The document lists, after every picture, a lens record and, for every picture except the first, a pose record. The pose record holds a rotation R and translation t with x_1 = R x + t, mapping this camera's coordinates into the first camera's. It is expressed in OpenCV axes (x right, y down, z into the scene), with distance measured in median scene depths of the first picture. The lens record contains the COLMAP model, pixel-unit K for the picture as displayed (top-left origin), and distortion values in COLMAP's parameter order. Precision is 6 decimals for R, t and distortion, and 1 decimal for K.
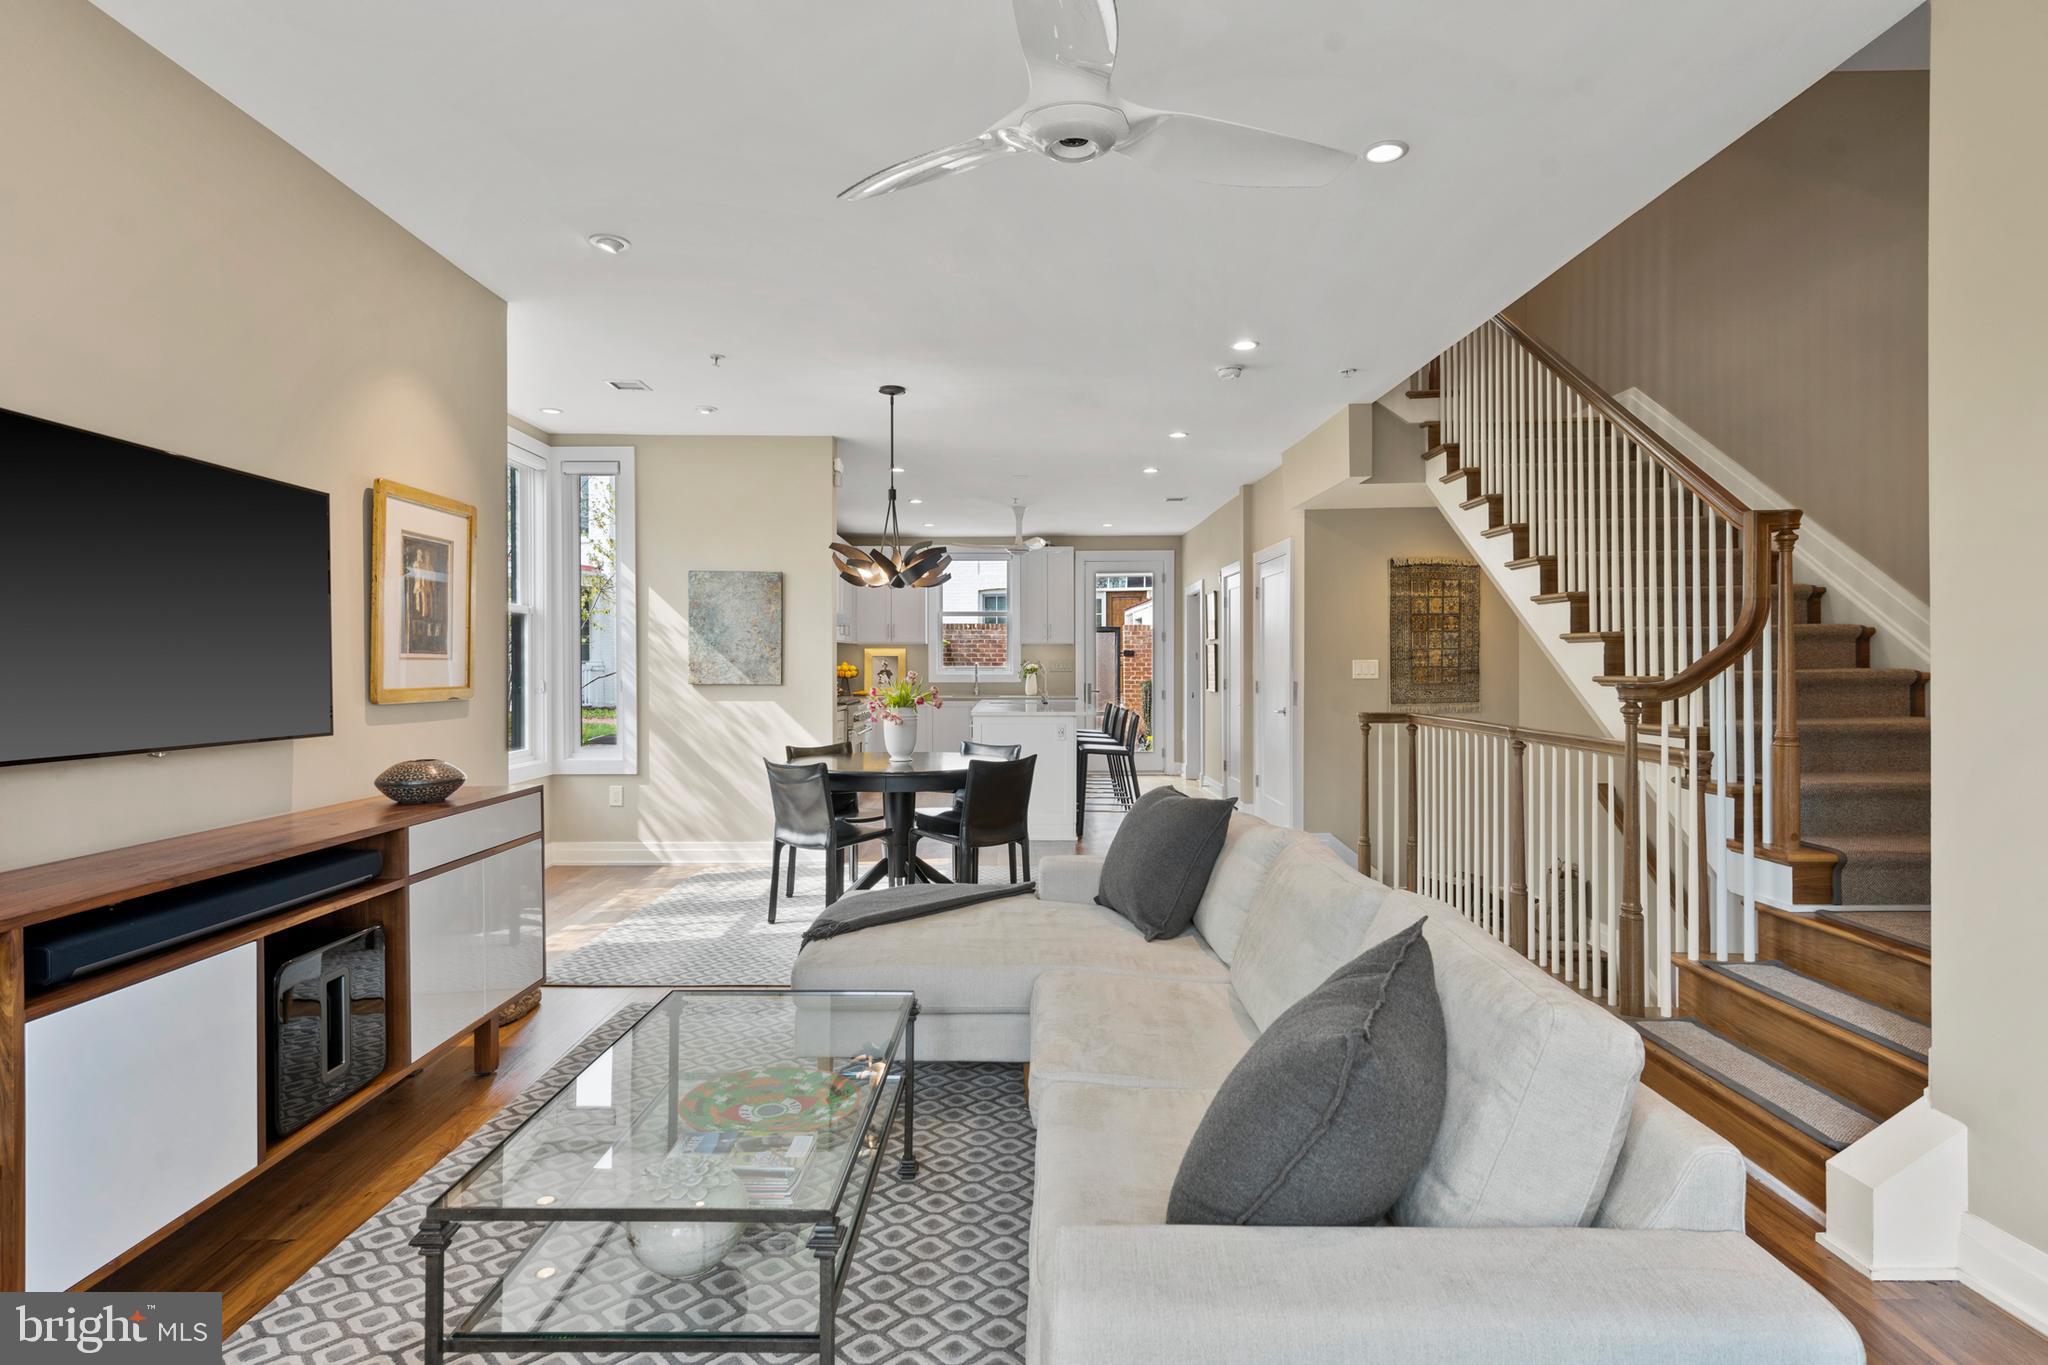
lens RADIAL K [[1099.5, 0, 1023.0], [0, 1099.5, 673.0], [0, 0, 1]] dist [0.000449, 0.000083]
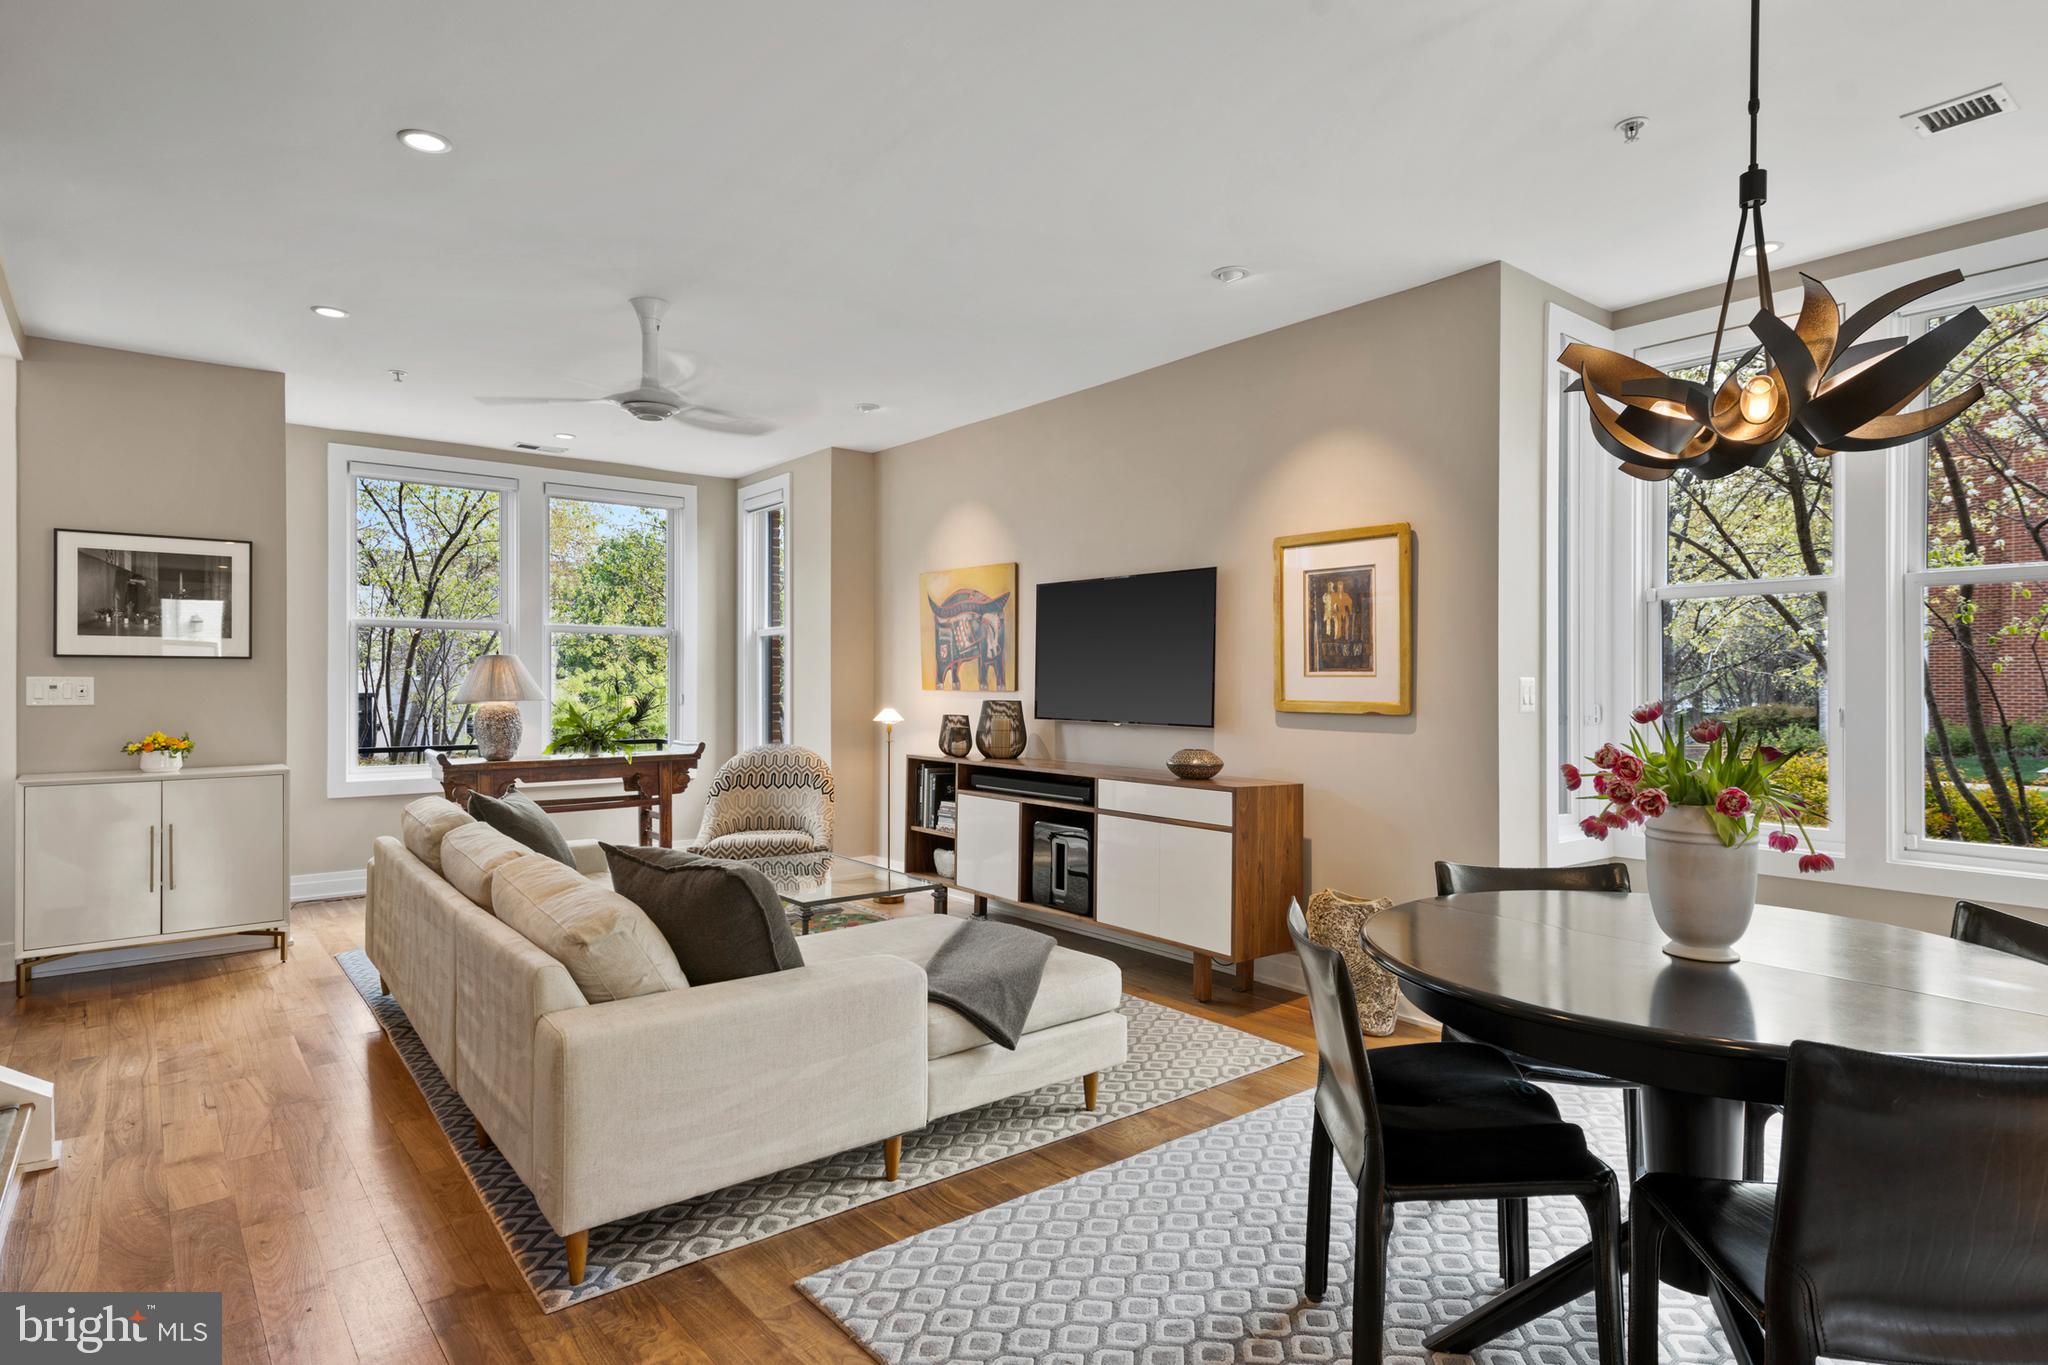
lens RADIAL K [[1099.5, 0, 1025.8], [0, 1099.5, 675.5], [0, 0, 1]] dist [0.000449, 0.000083]
pose [[-0.787556, 0.003908, -0.616230, 0.425497], [-0.002471, 0.999952, 0.009500, -0.023862], [0.616238, 0.009004, -0.787509, 1.746336]]
